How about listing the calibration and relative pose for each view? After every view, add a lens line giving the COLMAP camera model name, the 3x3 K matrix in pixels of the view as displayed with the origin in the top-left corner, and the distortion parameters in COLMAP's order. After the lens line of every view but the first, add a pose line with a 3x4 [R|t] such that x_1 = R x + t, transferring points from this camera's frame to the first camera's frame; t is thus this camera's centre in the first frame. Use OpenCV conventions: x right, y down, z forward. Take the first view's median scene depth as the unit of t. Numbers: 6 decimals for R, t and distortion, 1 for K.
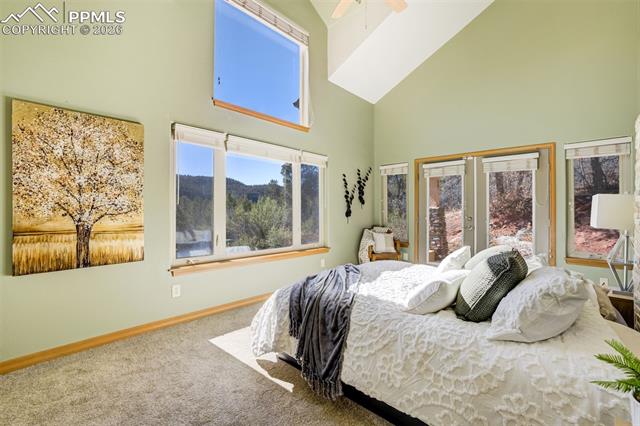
lens RADIAL K [[273.4, 0, 320.6], [0, 273.4, 212.5], [0, 0, 1]] dist [-0.024446, 0.005956]
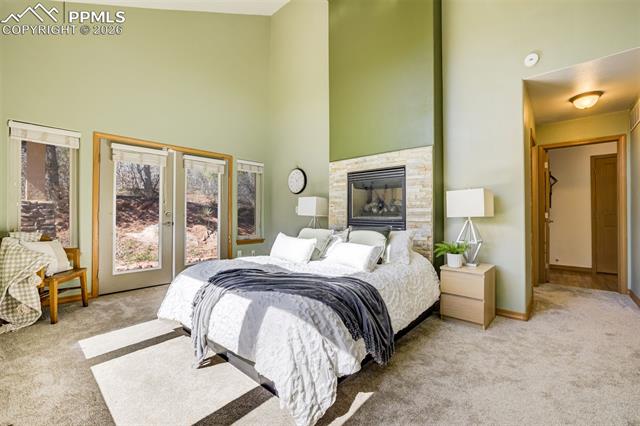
lens RADIAL K [[273.4, 0, 321.2], [0, 273.4, 213.5], [0, 0, 1]] dist [-0.024446, 0.005956]
pose [[-0.016719, 0.002101, 0.999858, -0.418354], [0.003327, 0.999992, -0.002046, 0.024102], [-0.999855, 0.003292, -0.016726, 0.486440]]
